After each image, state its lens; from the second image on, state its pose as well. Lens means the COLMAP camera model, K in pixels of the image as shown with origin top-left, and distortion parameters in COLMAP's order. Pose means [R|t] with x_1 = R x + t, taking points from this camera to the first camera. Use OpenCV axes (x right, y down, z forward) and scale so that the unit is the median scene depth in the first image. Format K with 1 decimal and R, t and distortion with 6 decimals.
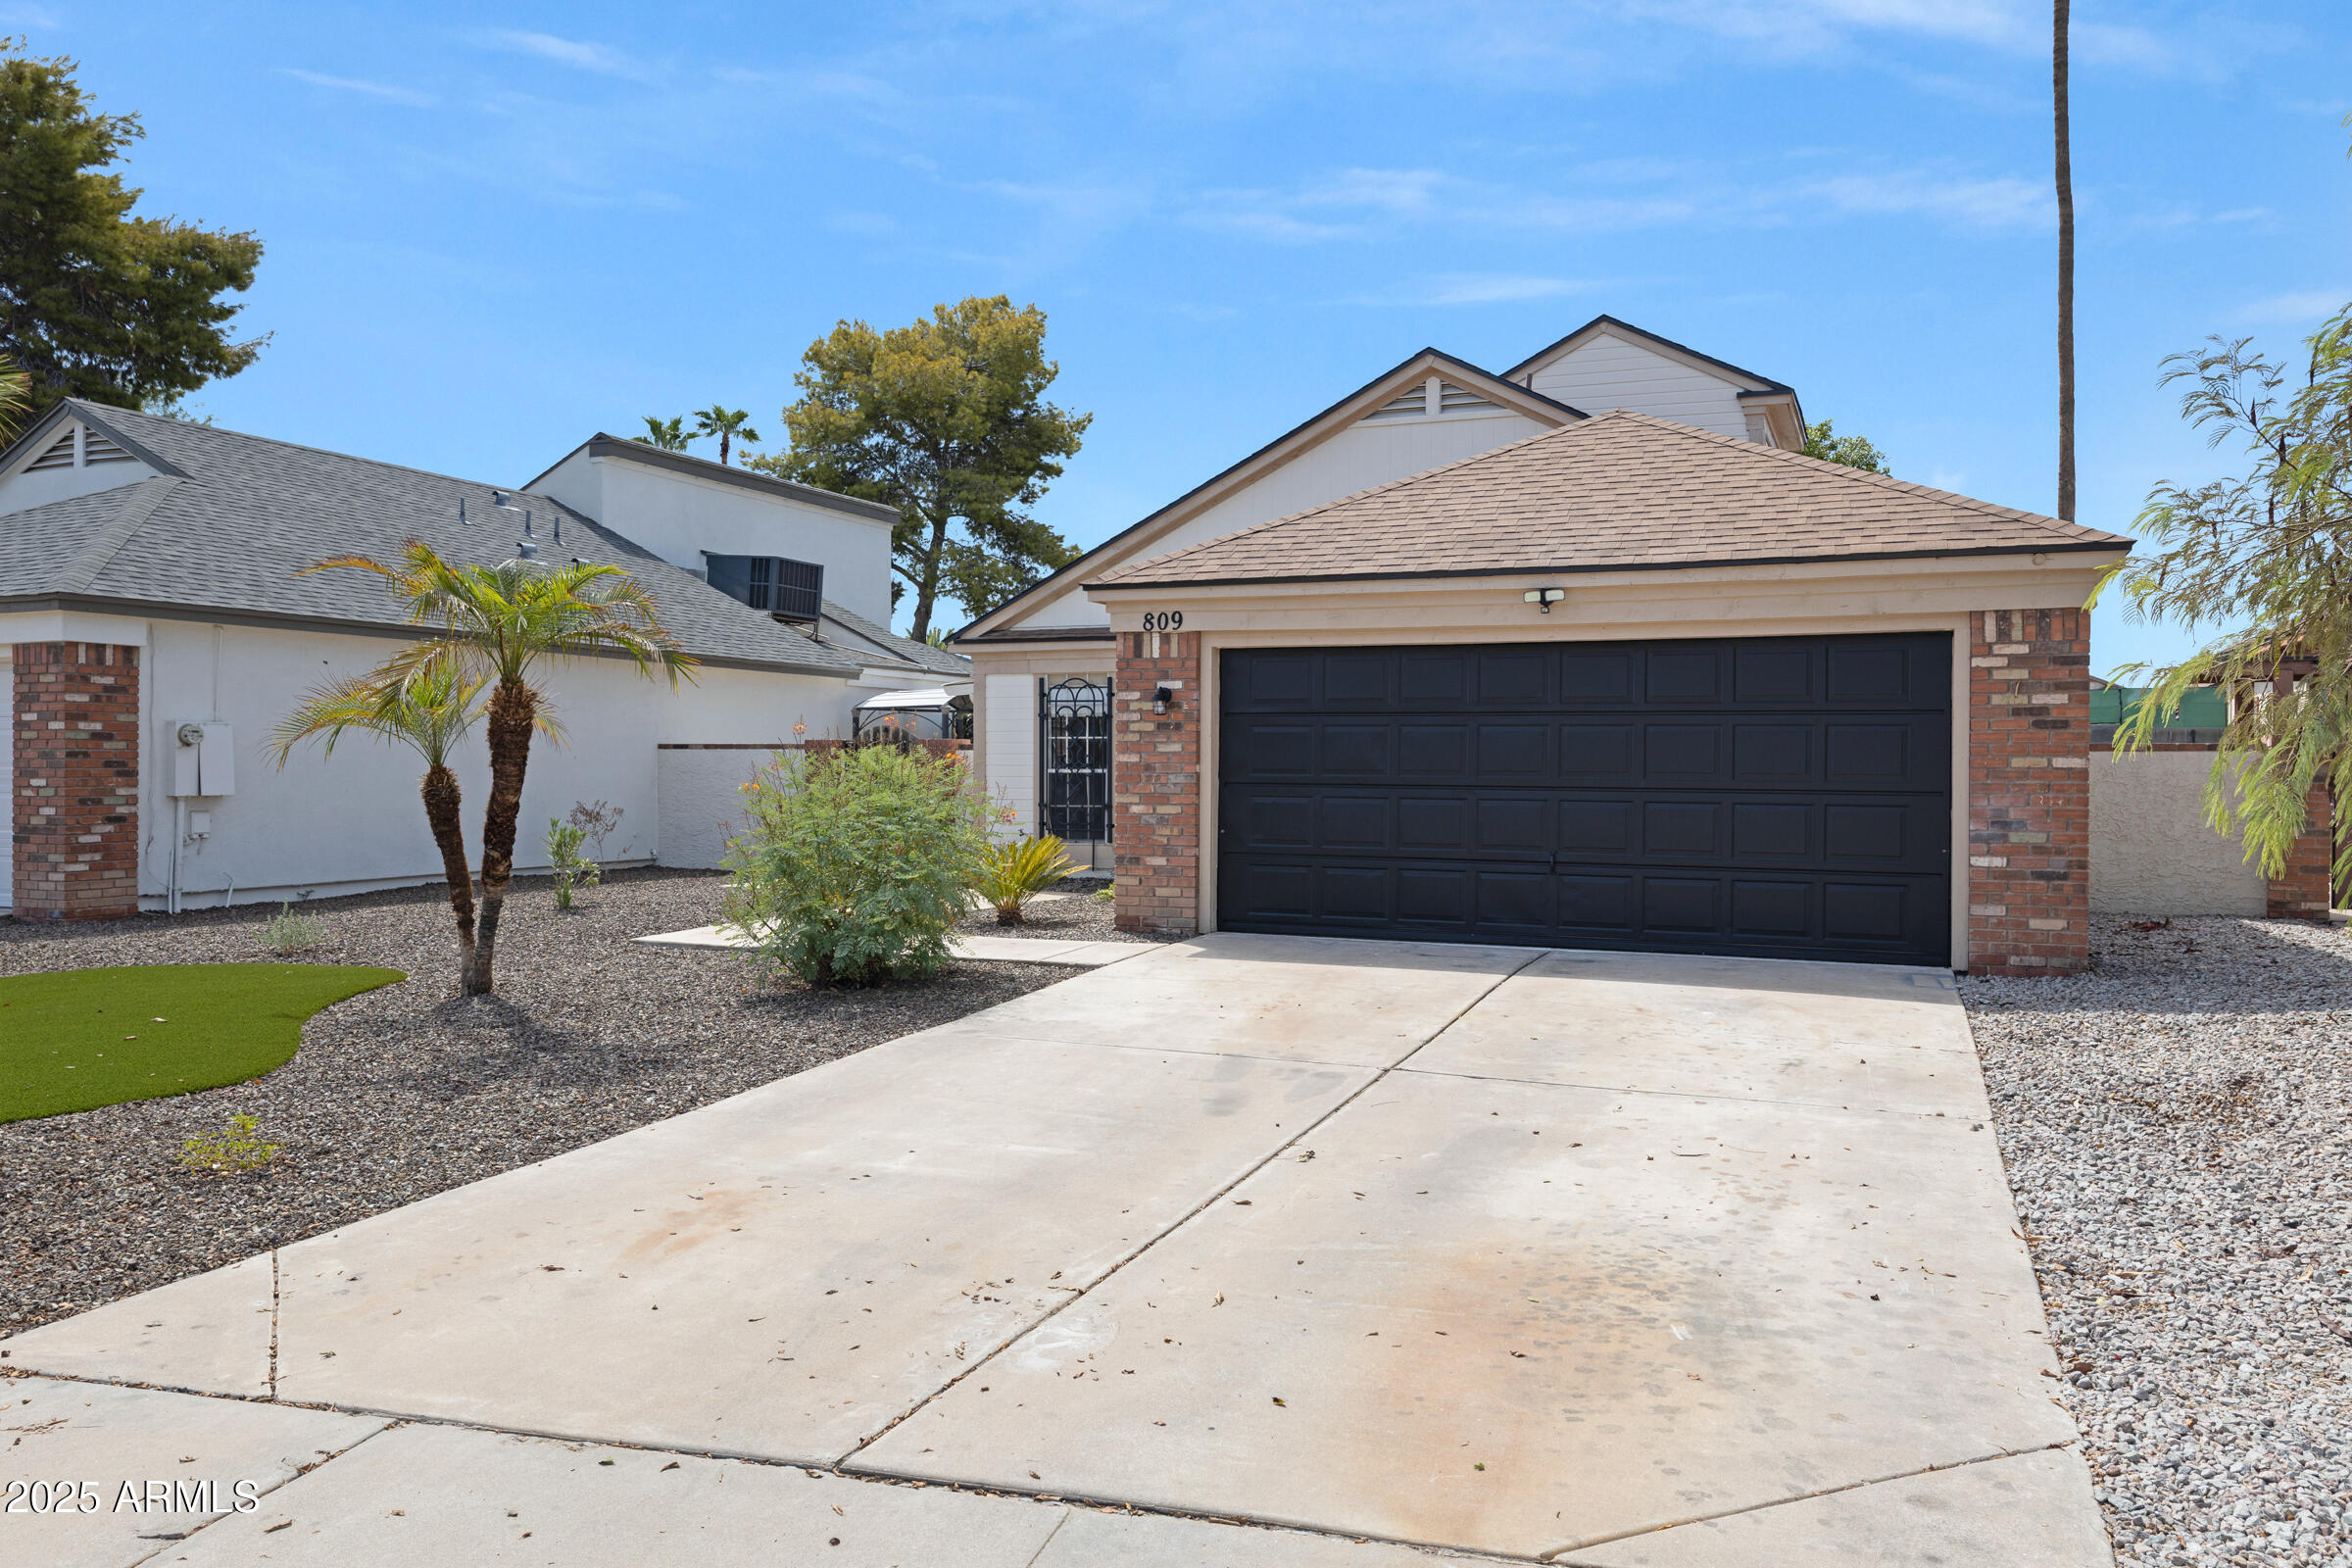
lens RADIAL K [[1721.1, 0, 1180.2], [0, 1721.1, 743.7], [0, 0, 1]] dist [0.009950, -0.000603]
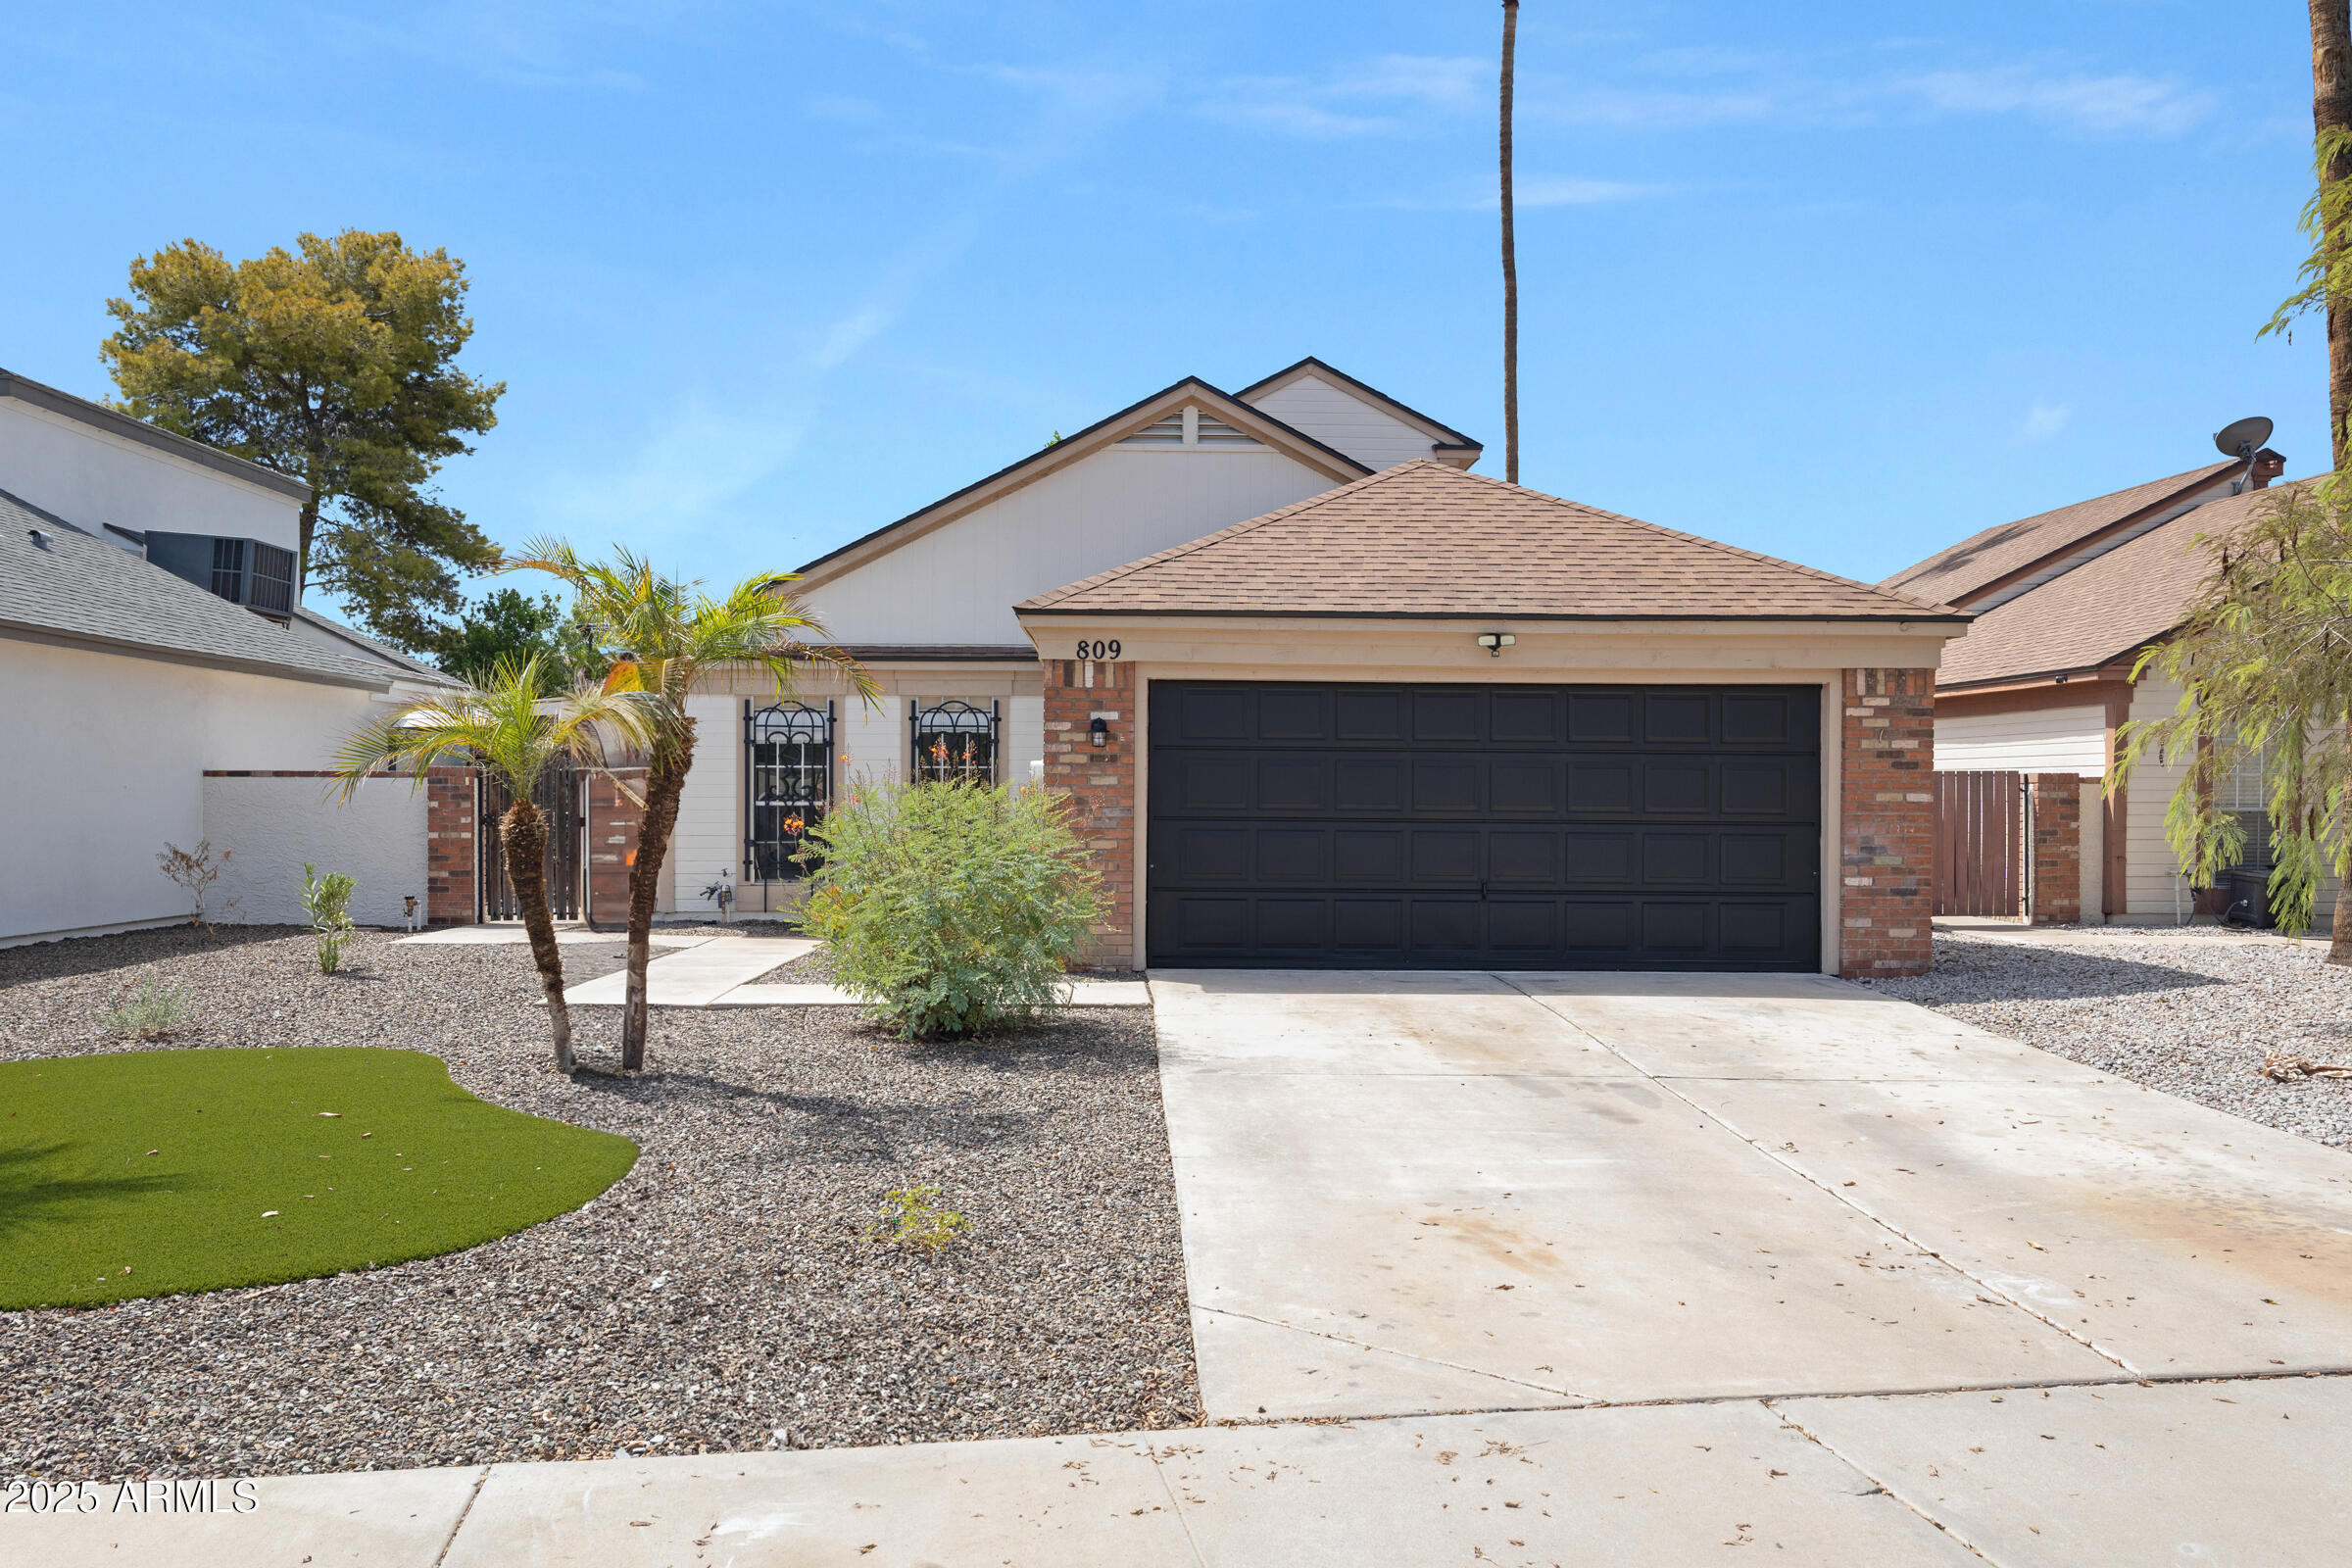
lens RADIAL K [[1885.4, 0, 1176.0], [0, 1885.4, 784.0], [0, 0, 1]] dist [0.005493, 0.006801]
pose [[0.909786, 0.003087, 0.415066, -0.410053], [-0.006319, 0.999959, 0.006414, -0.002908], [-0.415029, -0.008458, 0.909769, 0.017805]]
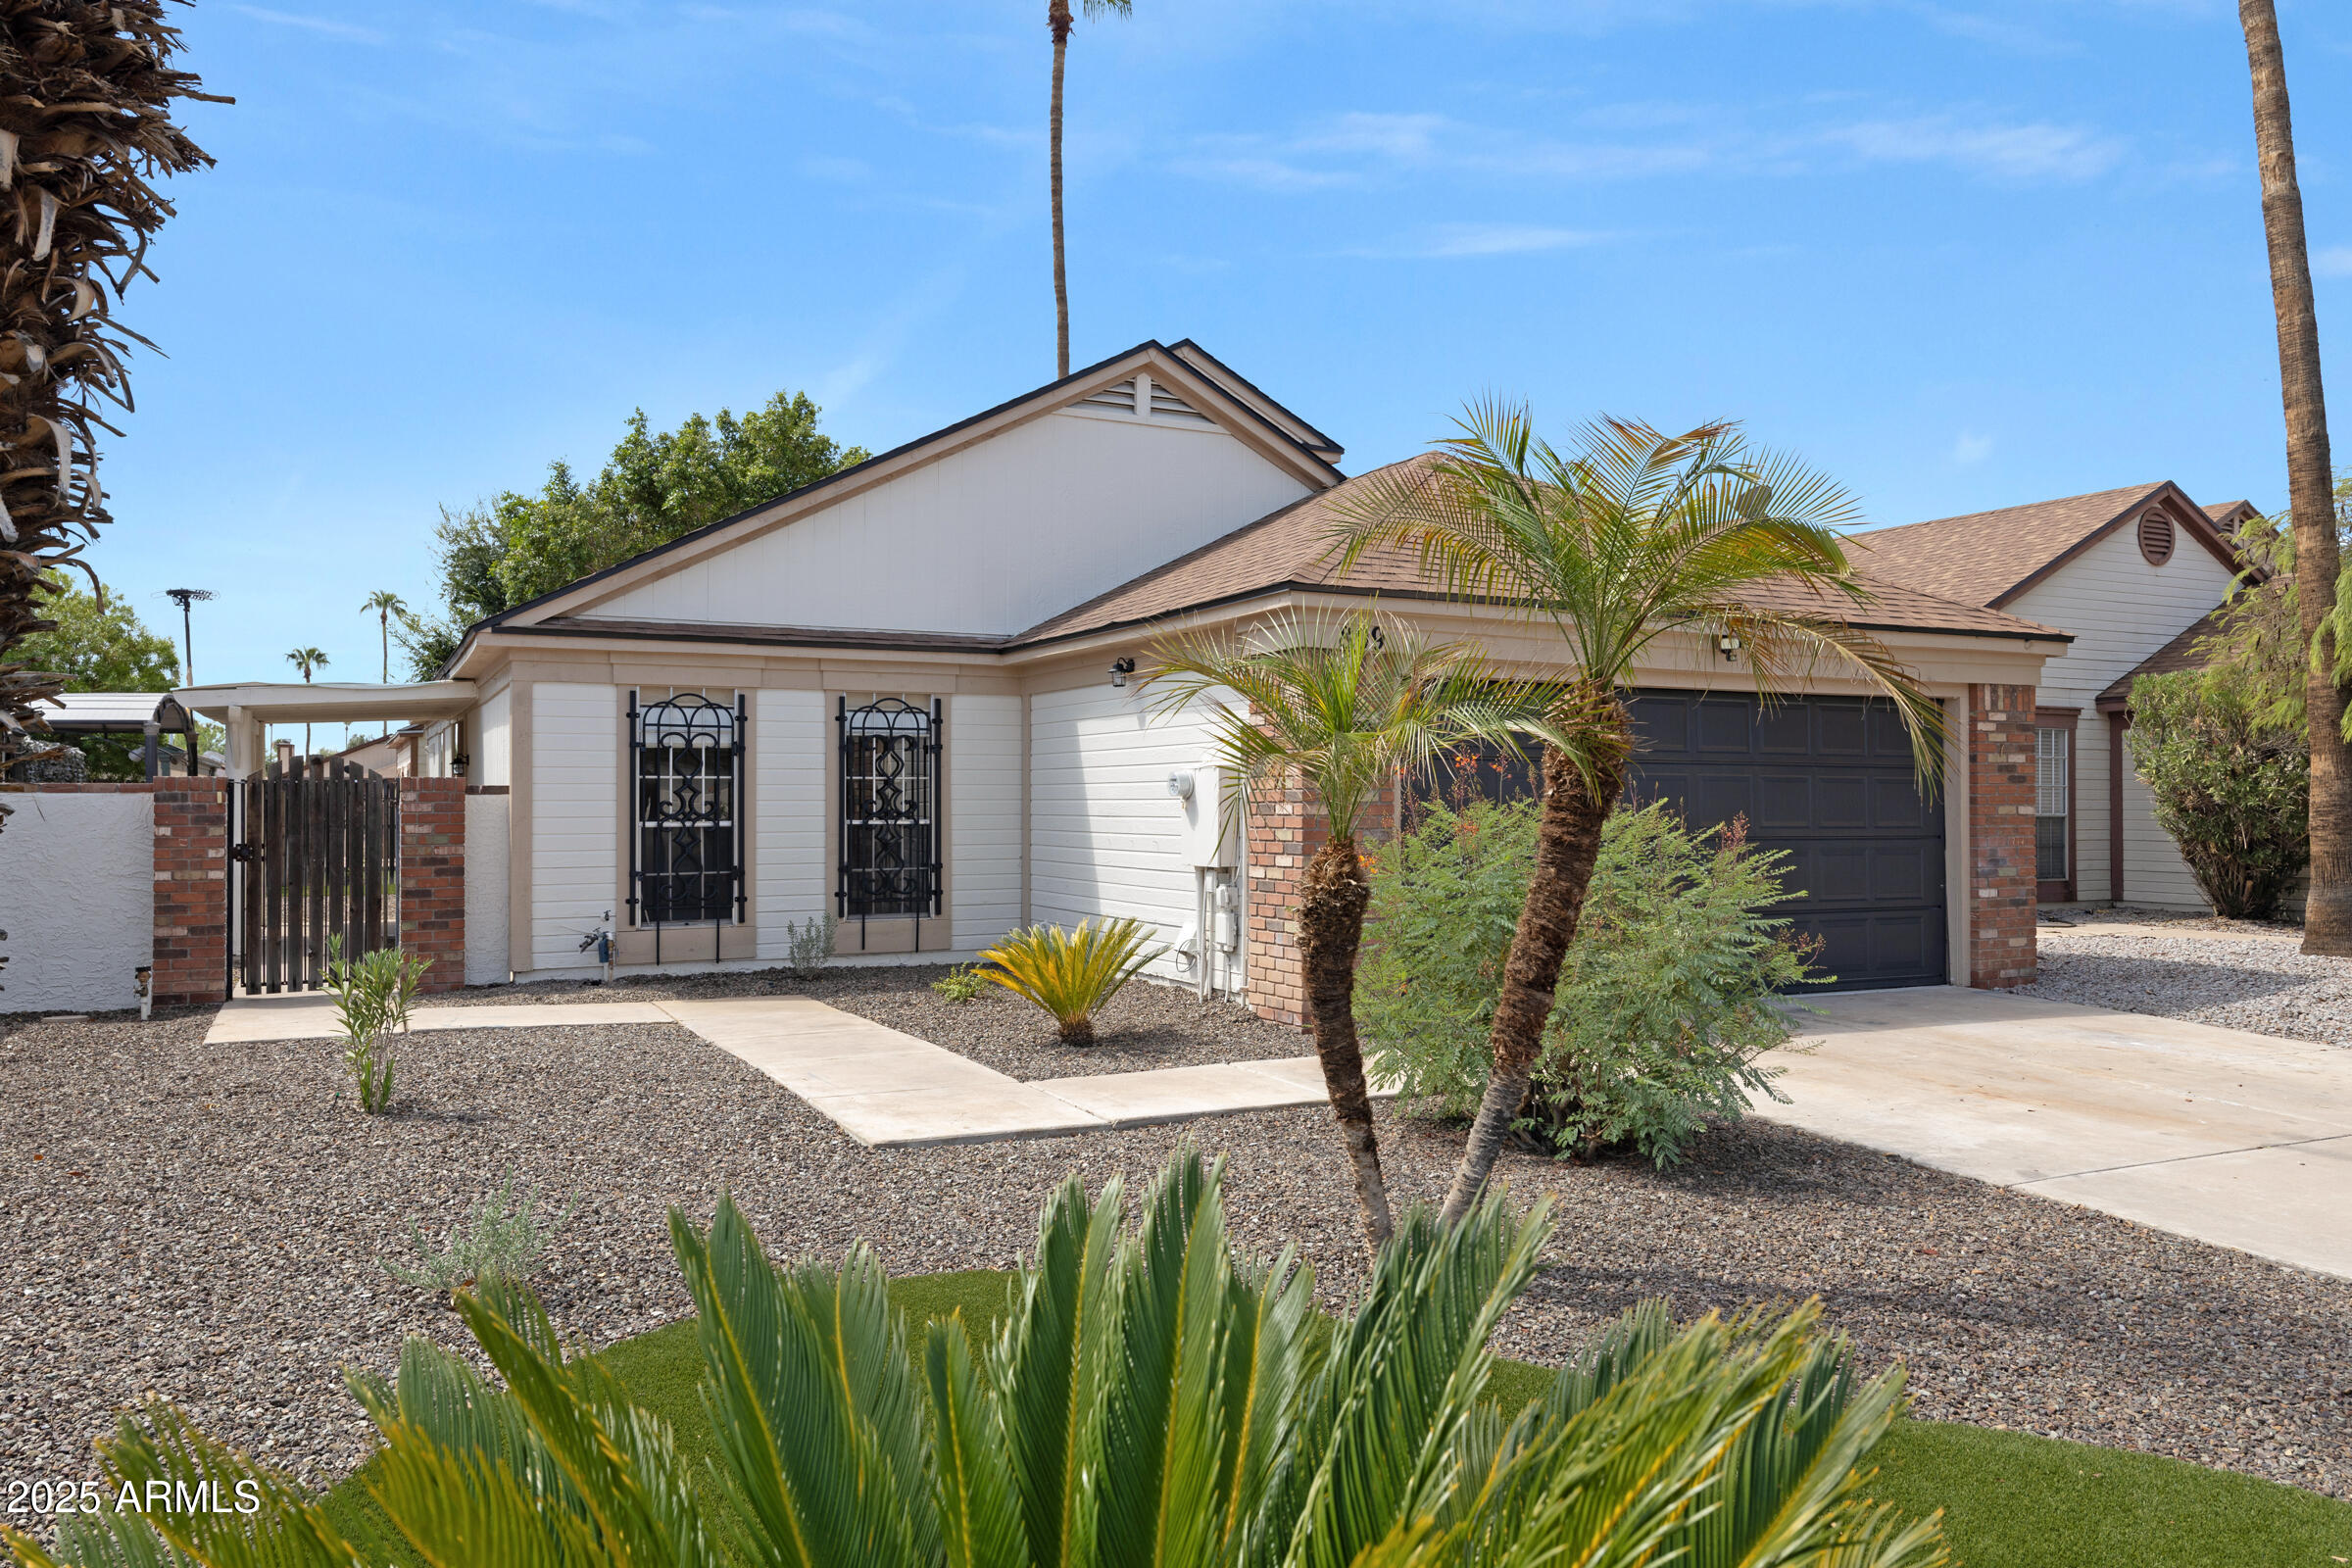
lens RADIAL K [[1689.9, 0, 1191.0], [0, 1689.9, 757.1], [0, 0, 1]] dist [0.006188, 0.002613]
pose [[0.642821, 0.015569, 0.765858, -0.659242], [-0.006748, 0.999870, -0.014663, -0.004322], [-0.765986, 0.004257, 0.642843, 0.558104]]
